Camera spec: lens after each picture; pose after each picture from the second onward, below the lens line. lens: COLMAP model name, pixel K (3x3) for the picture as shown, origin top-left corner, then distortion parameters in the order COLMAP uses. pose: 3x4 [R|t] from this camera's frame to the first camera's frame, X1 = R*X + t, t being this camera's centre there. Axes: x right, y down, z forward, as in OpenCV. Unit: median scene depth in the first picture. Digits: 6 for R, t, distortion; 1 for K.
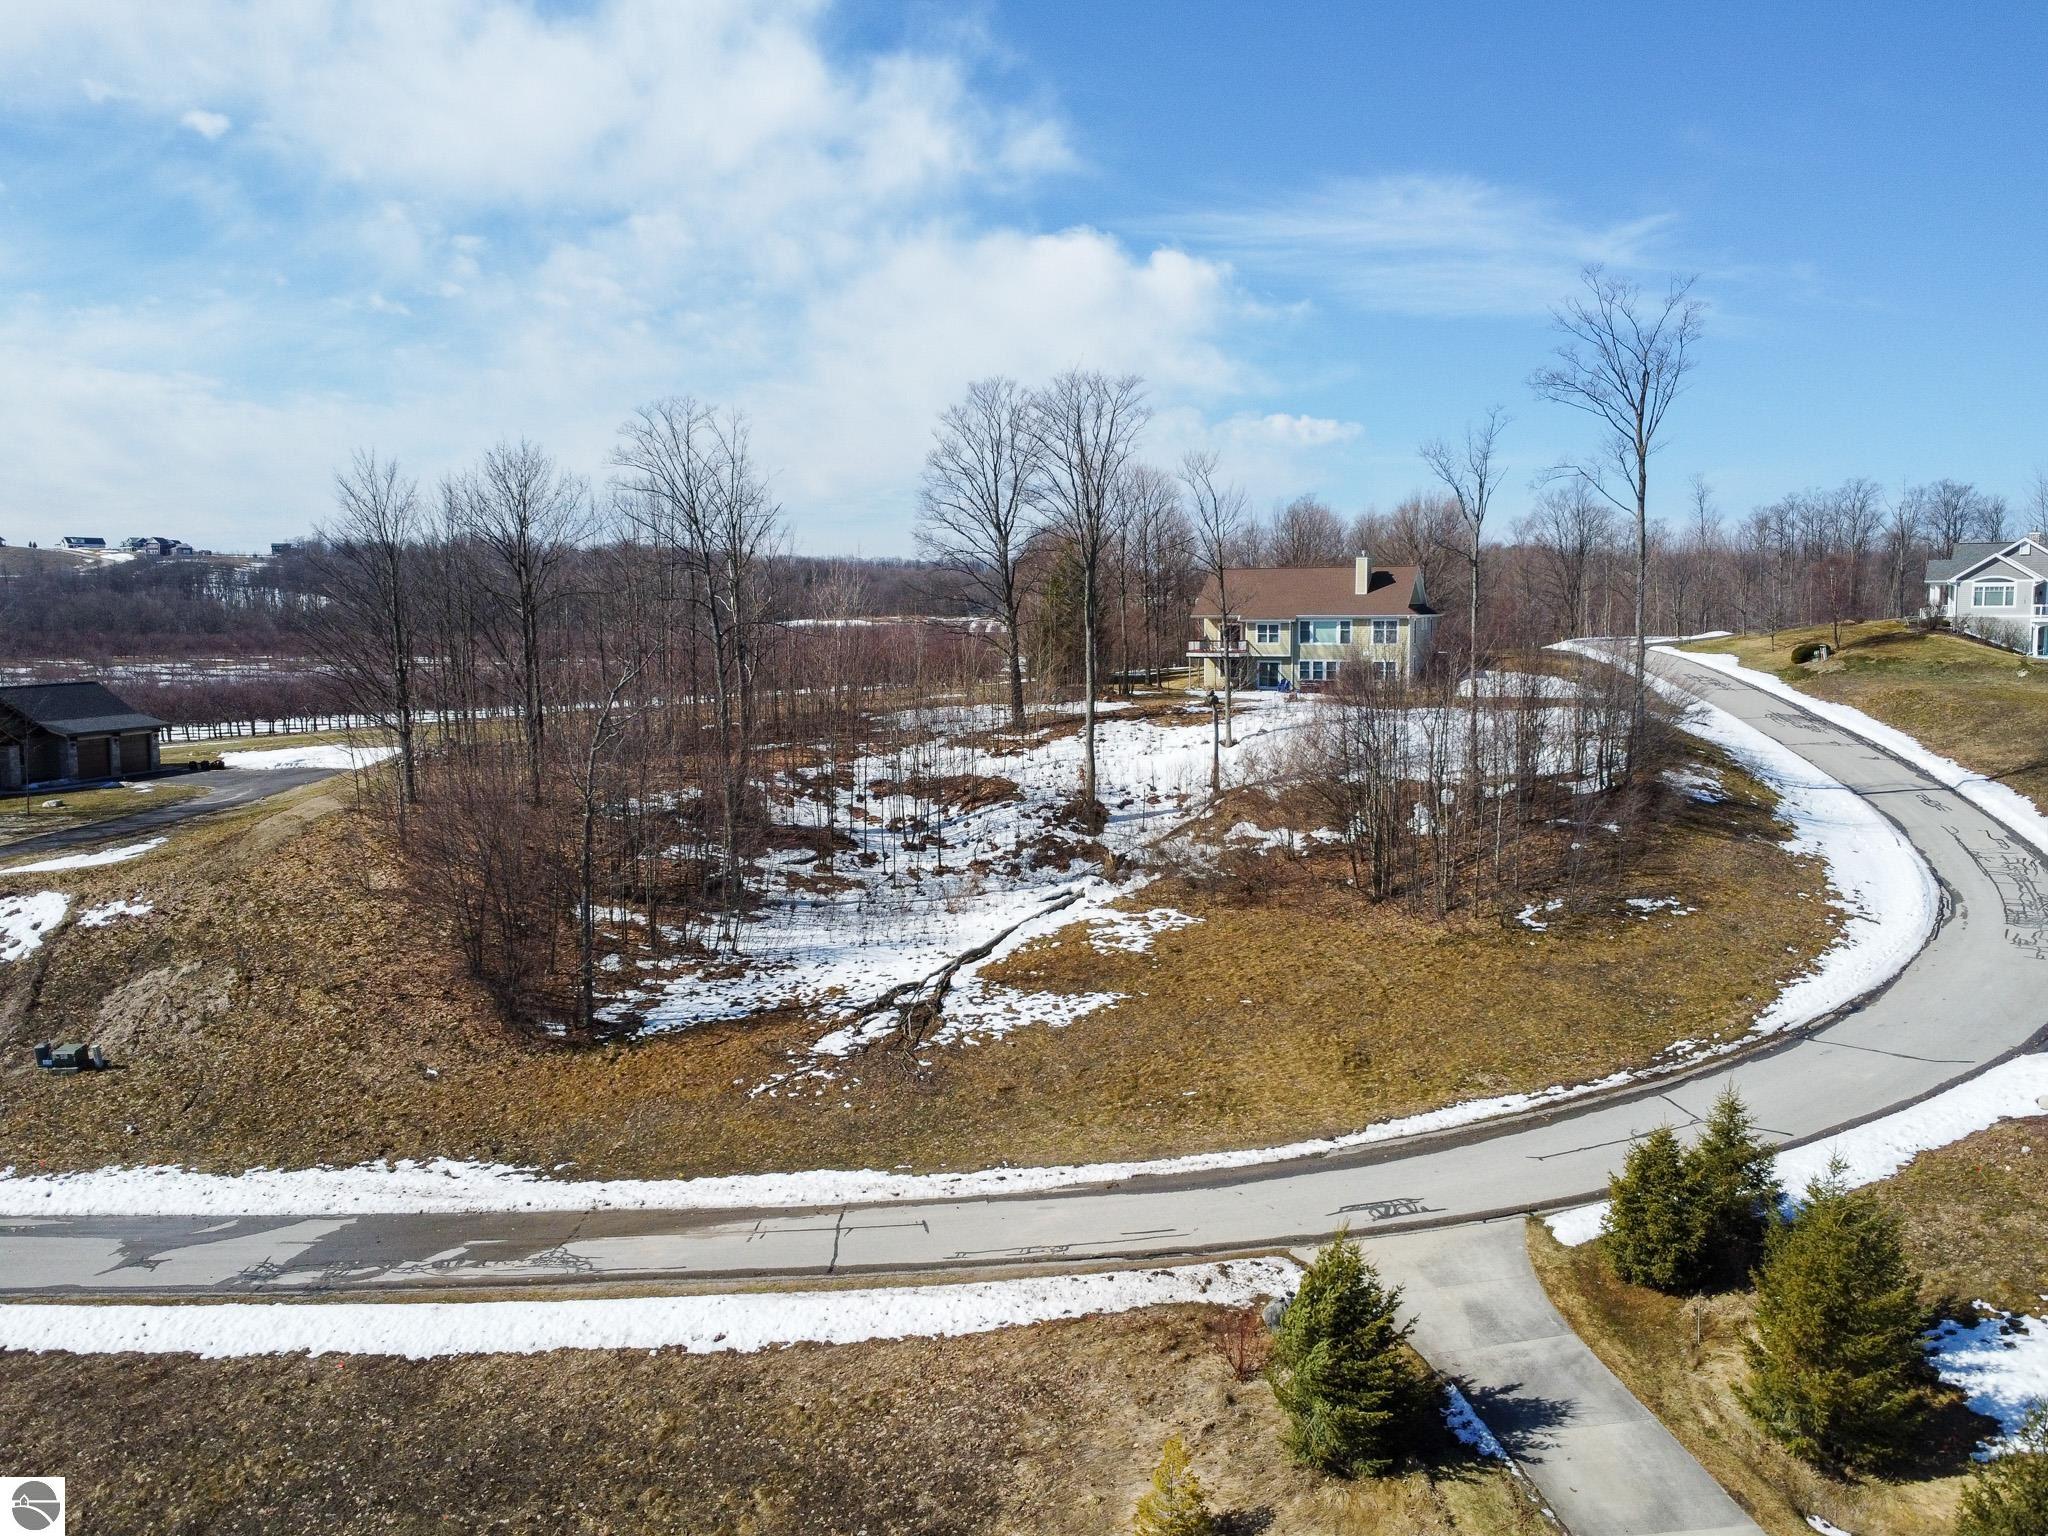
lens RADIAL K [[1532.8, 0, 1009.3], [0, 1532.8, 763.1], [0, 0, 1]] dist [0.001046, -0.002440]
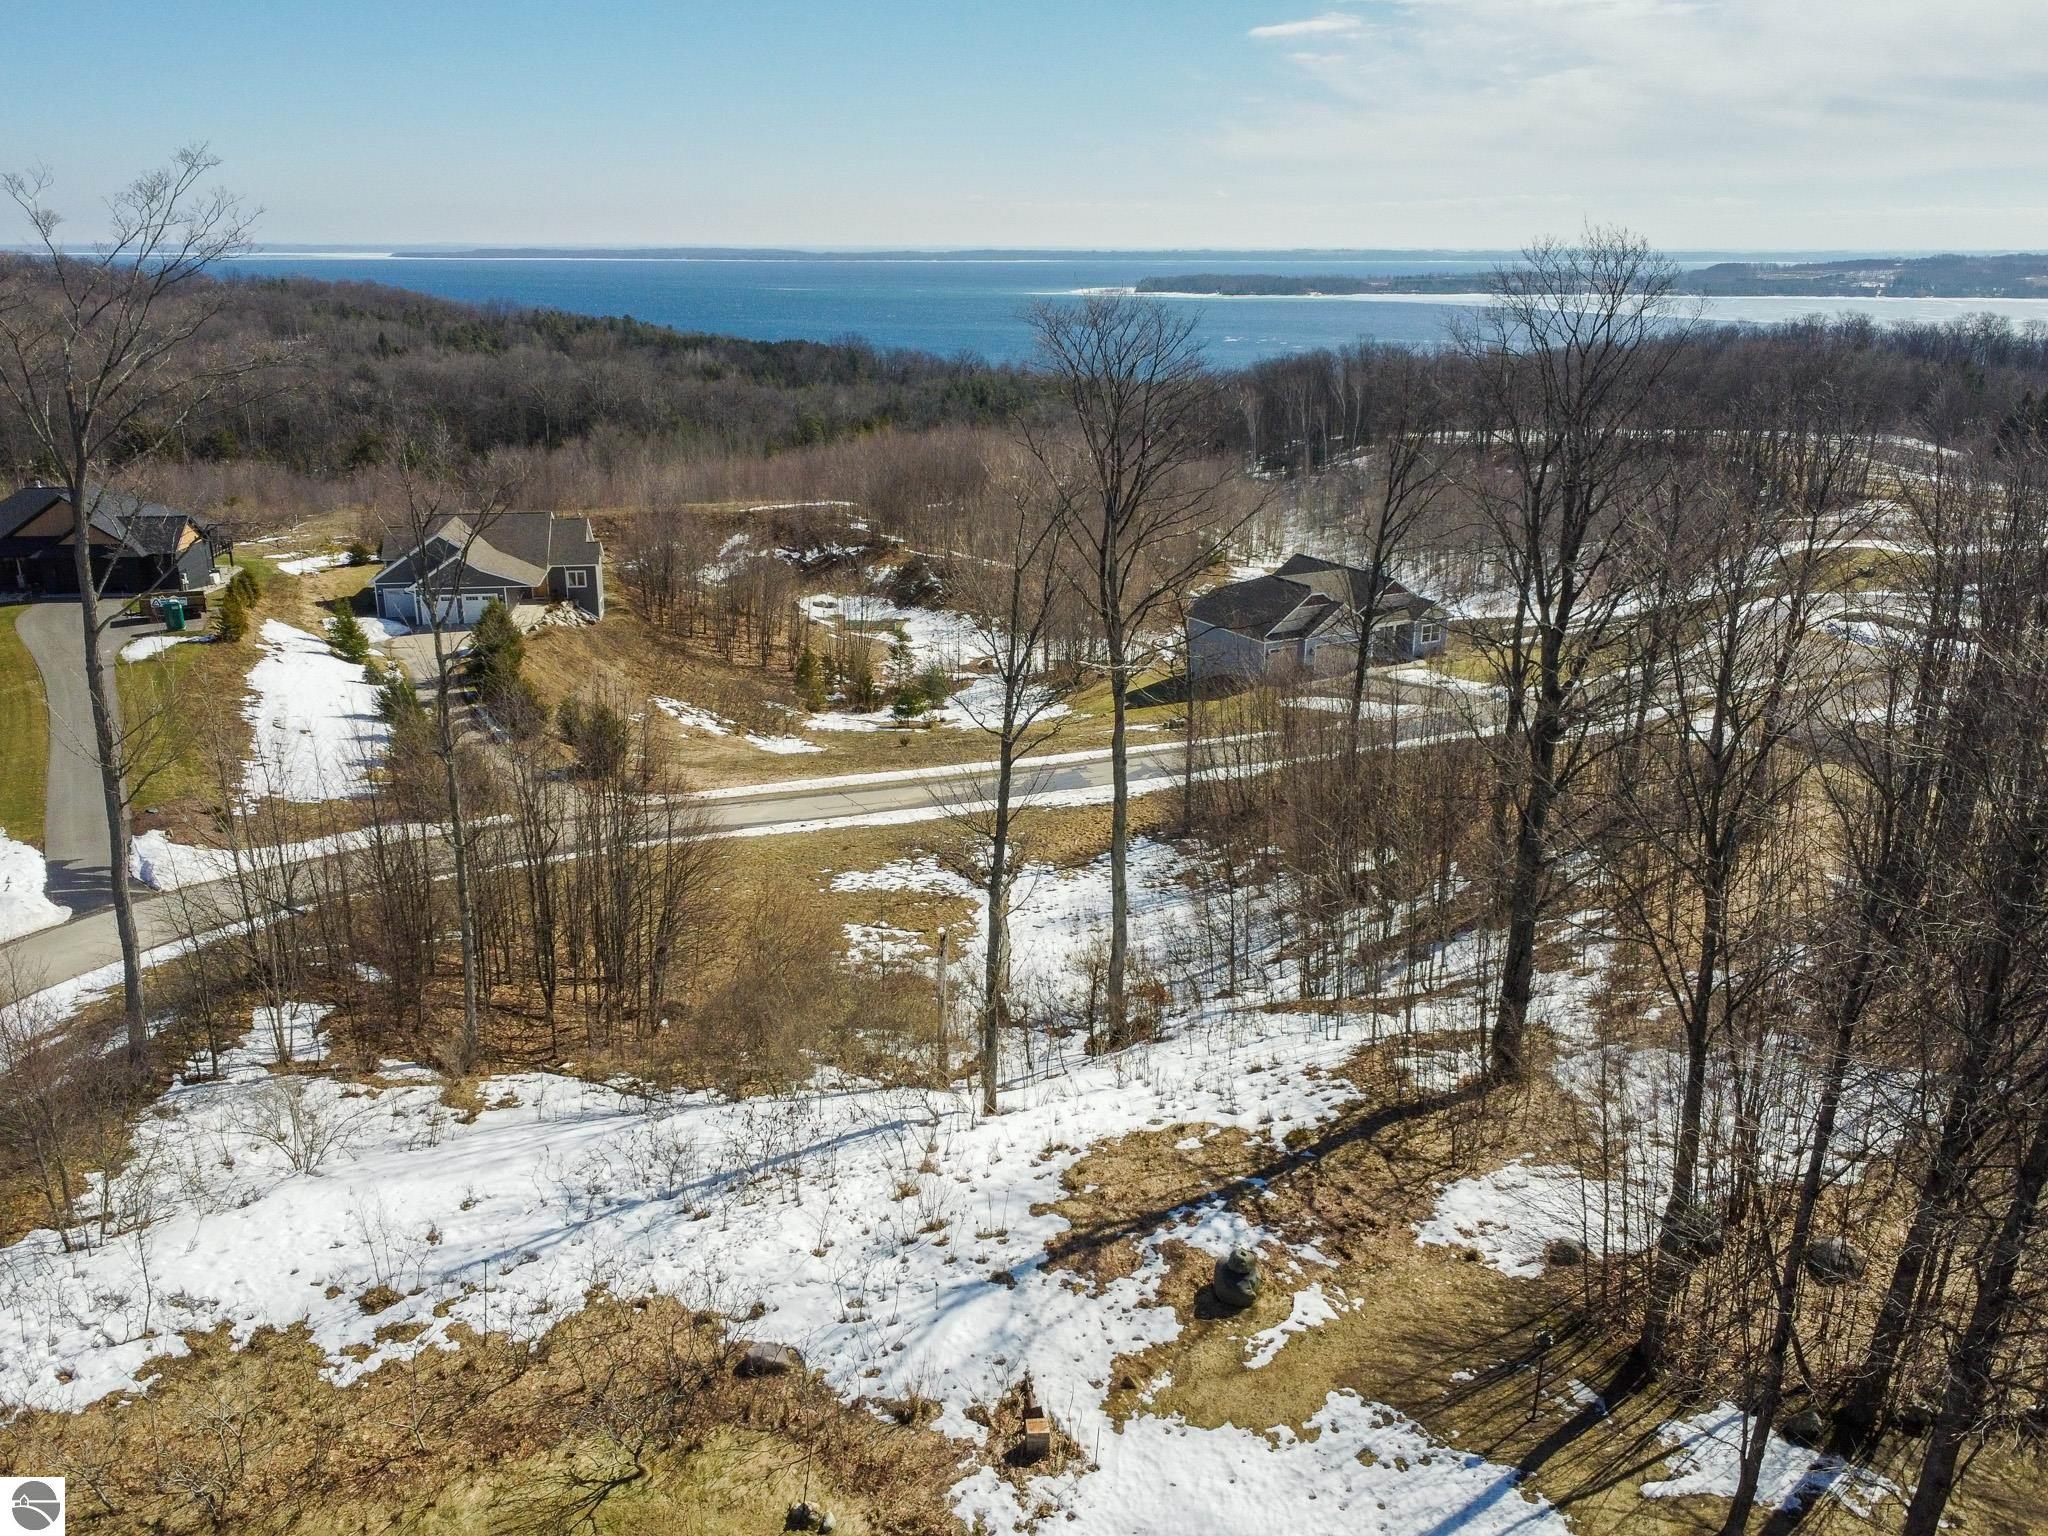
lens RADIAL K [[1597.0, 0, 1008.9], [0, 1597.0, 760.5], [0, 0, 1]] dist [0.004263, -0.004965]
pose [[-0.870543, 0.155143, -0.466996, 0.506576], [-0.047111, 0.918367, 0.392916, -0.432360], [0.489831, 0.364051, -0.792169, 1.991590]]
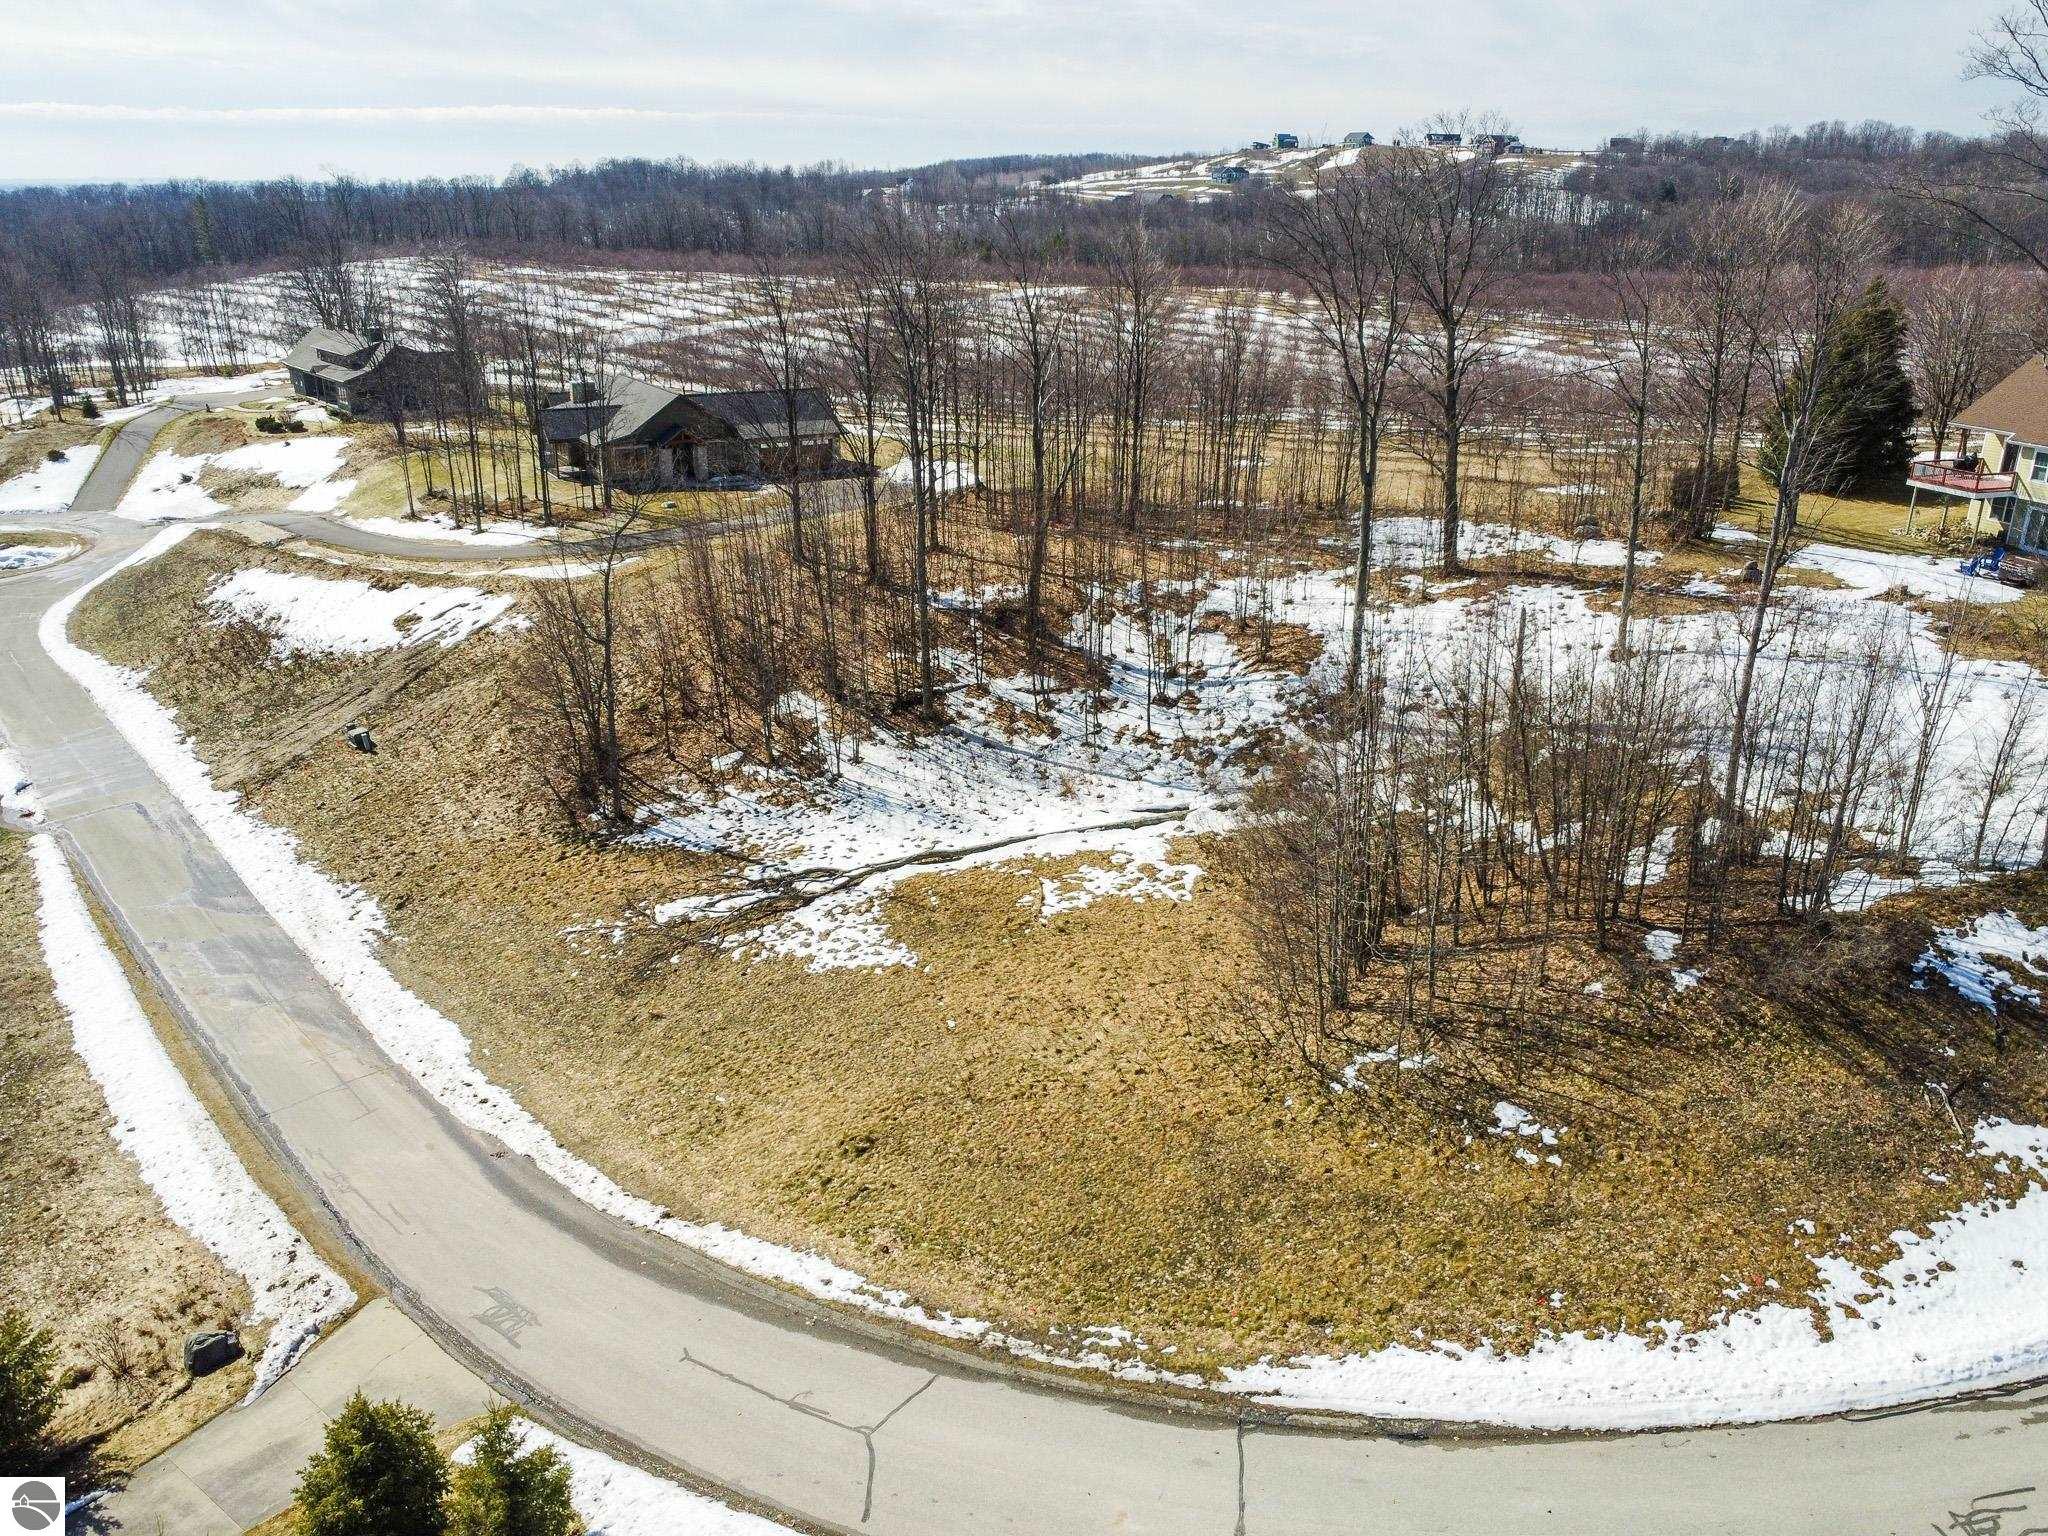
lens RADIAL K [[1537.6, 0, 1012.5], [0, 1537.6, 761.7], [0, 0, 1]] dist [0.003537, -0.008891]
pose [[0.671821, 0.270136, -0.689698, 0.692011], [-0.089227, 0.953860, 0.286688, -0.220078], [0.735320, -0.131064, 0.664926, 0.452367]]
